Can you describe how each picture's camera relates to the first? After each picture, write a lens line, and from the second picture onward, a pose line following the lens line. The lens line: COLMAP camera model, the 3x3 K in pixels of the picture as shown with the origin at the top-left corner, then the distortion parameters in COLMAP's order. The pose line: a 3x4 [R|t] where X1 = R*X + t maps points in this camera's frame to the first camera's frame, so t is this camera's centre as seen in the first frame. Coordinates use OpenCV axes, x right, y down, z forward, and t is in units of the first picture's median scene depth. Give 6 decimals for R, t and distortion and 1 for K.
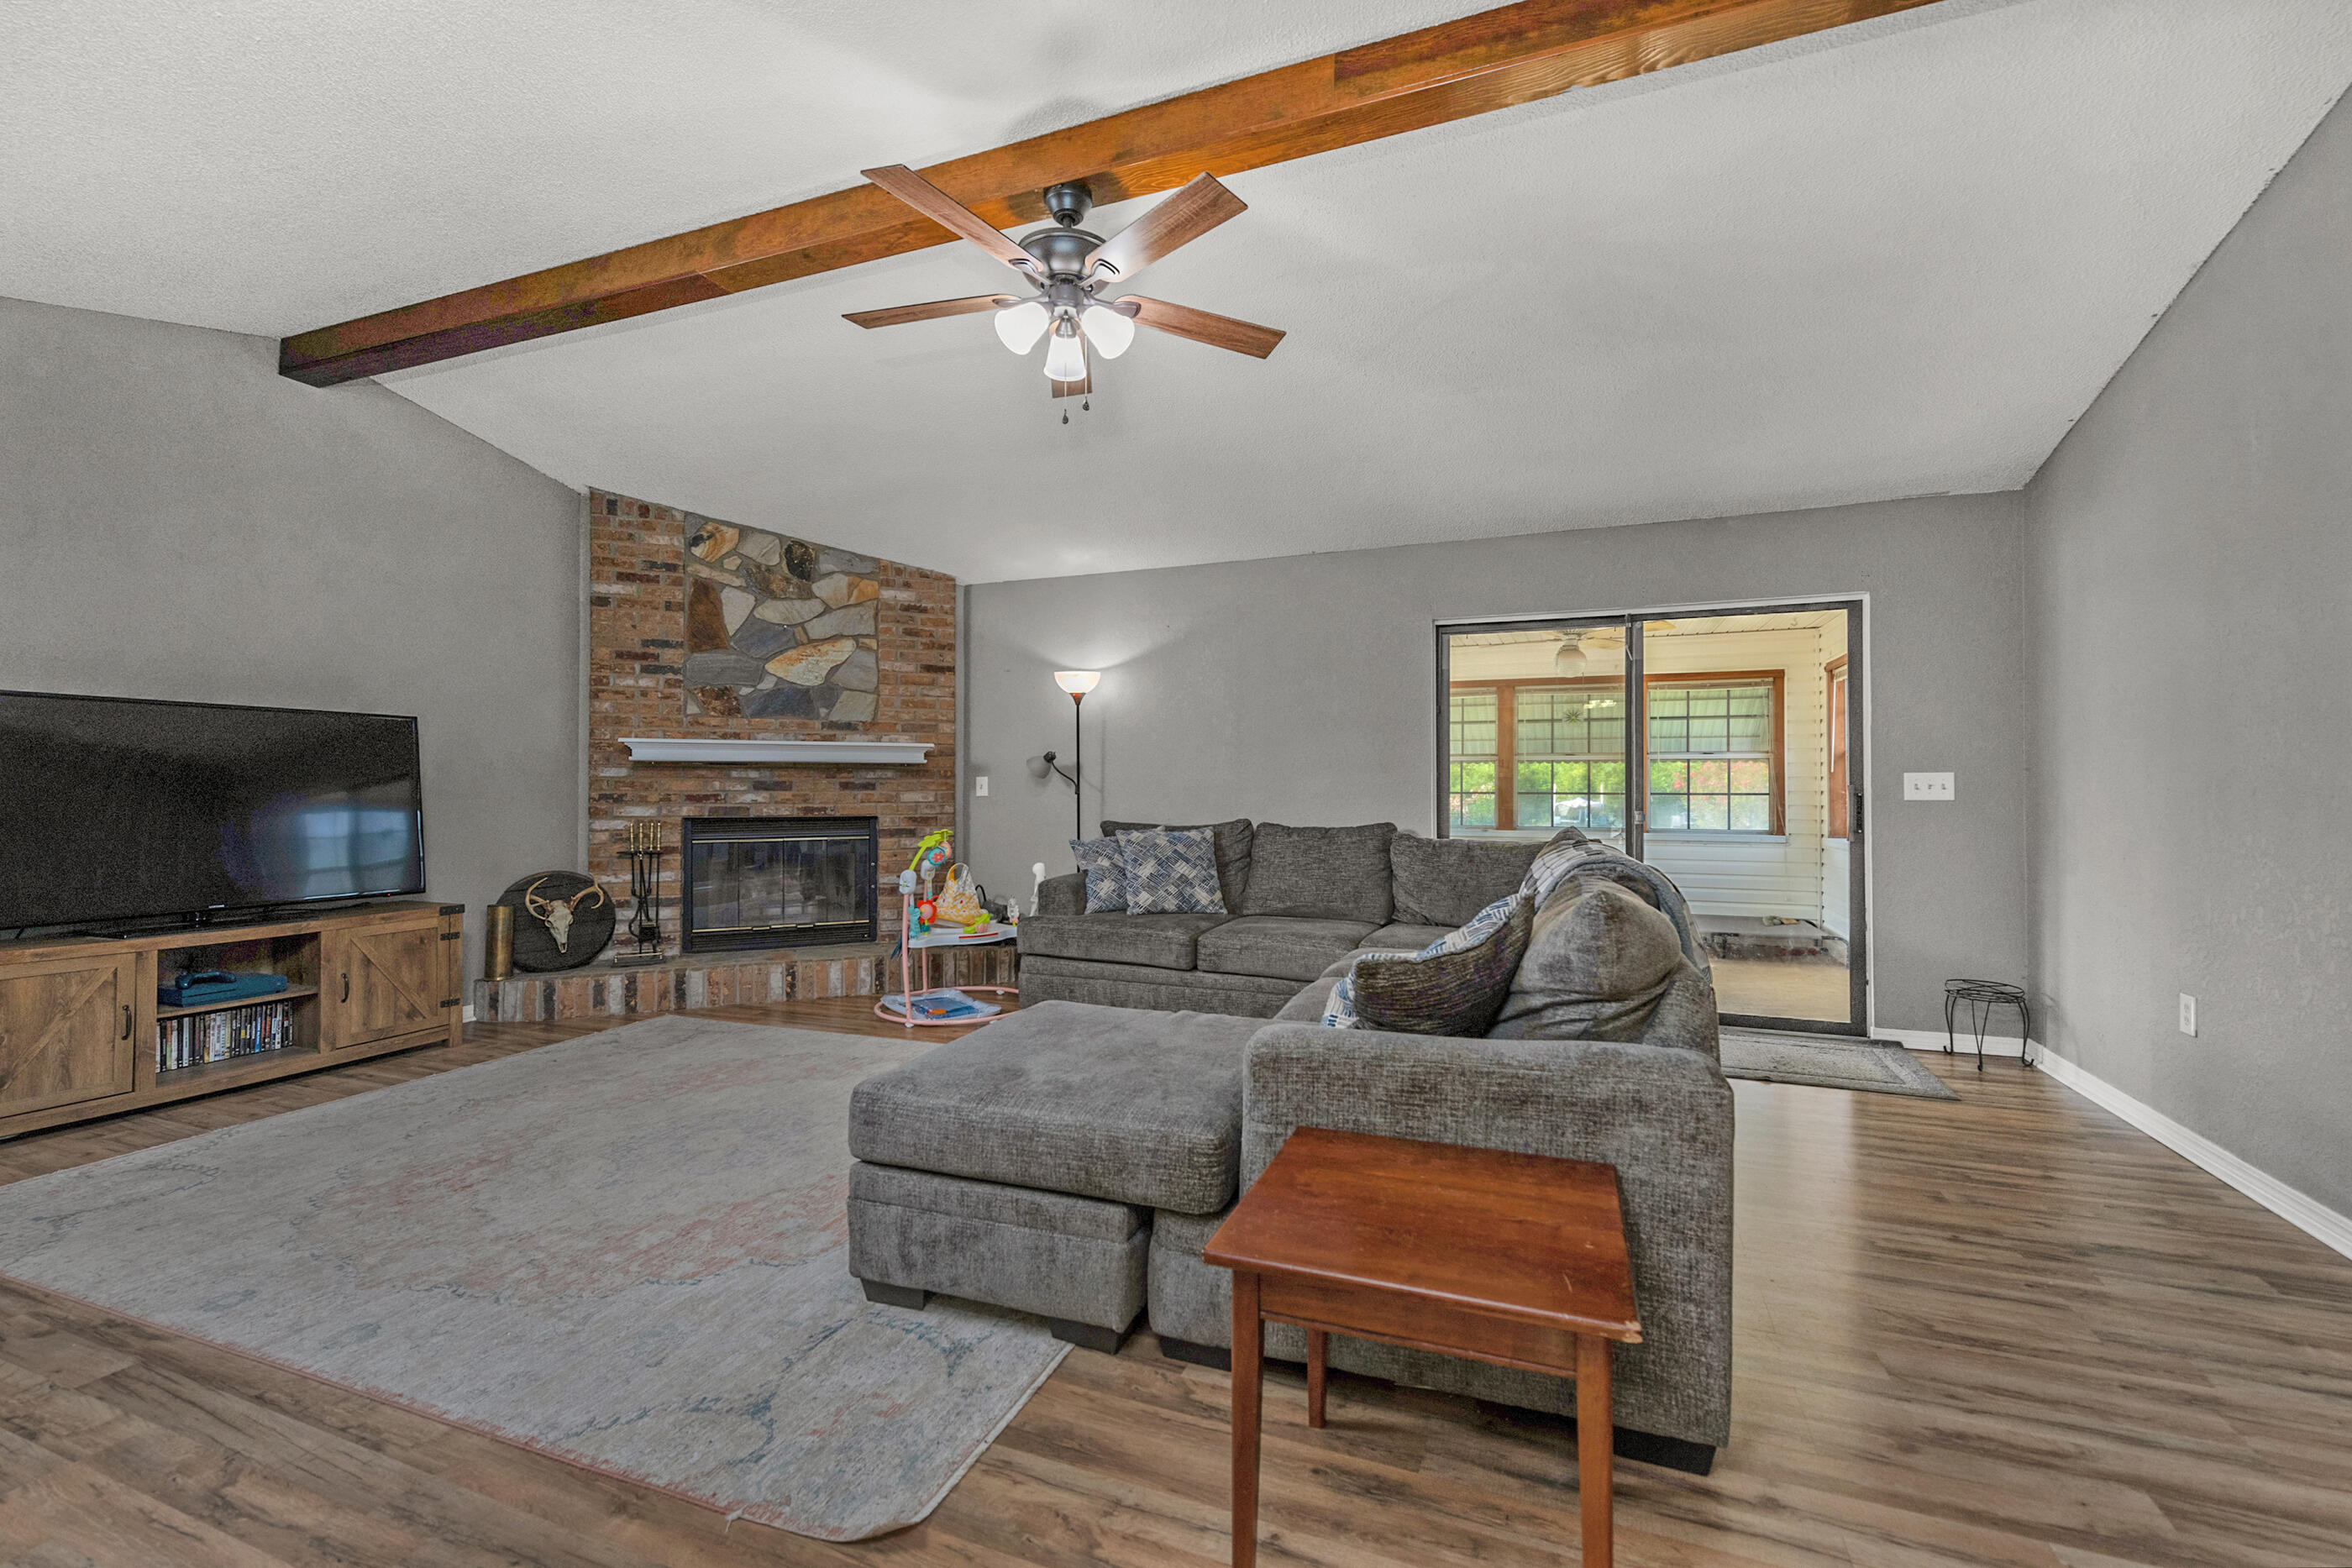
lens RADIAL K [[904.6, 0, 1196.4], [0, 904.6, 785.4], [0, 0, 1]] dist [-0.000905, -0.000817]
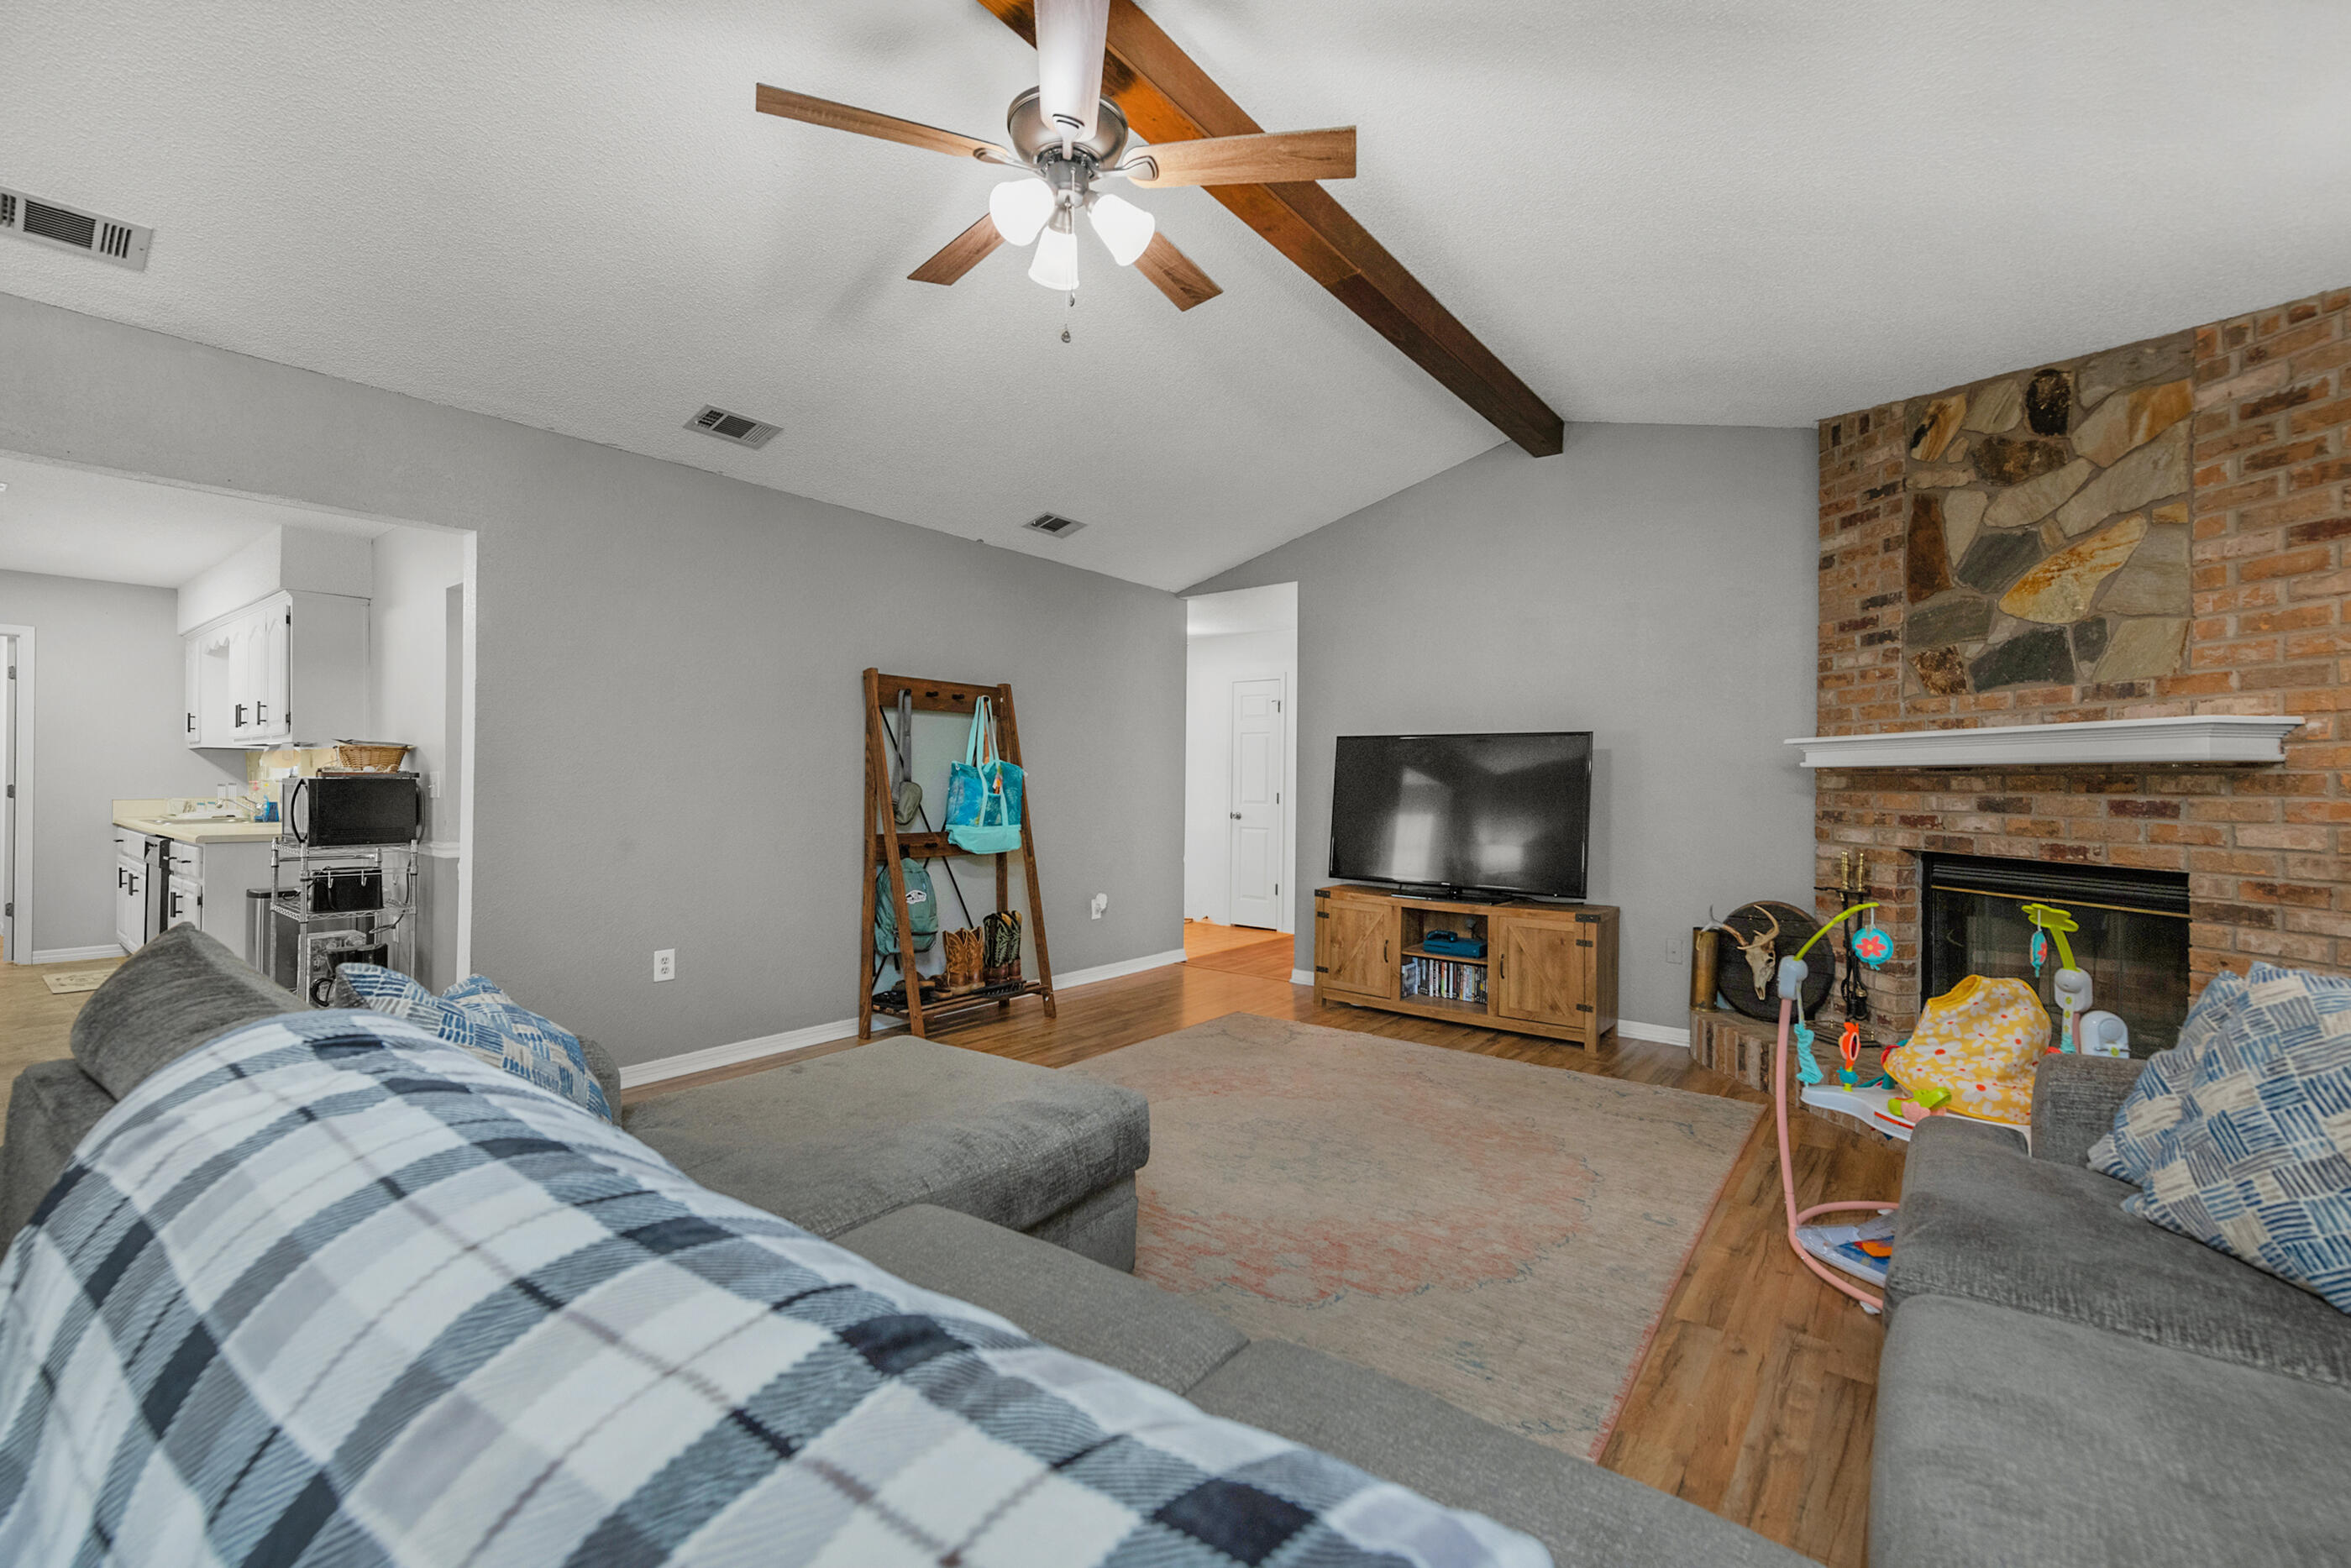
lens RADIAL K [[1077.4, 0, 1183.4], [0, 1077.4, 786.3], [0, 0, 1]] dist [0.002041, 0.000443]
pose [[-0.298582, 0.000222, -0.954384, 0.363970], [-0.011100, 0.999932, 0.003705, -0.008319], [0.954320, 0.011701, -0.298559, 0.705307]]
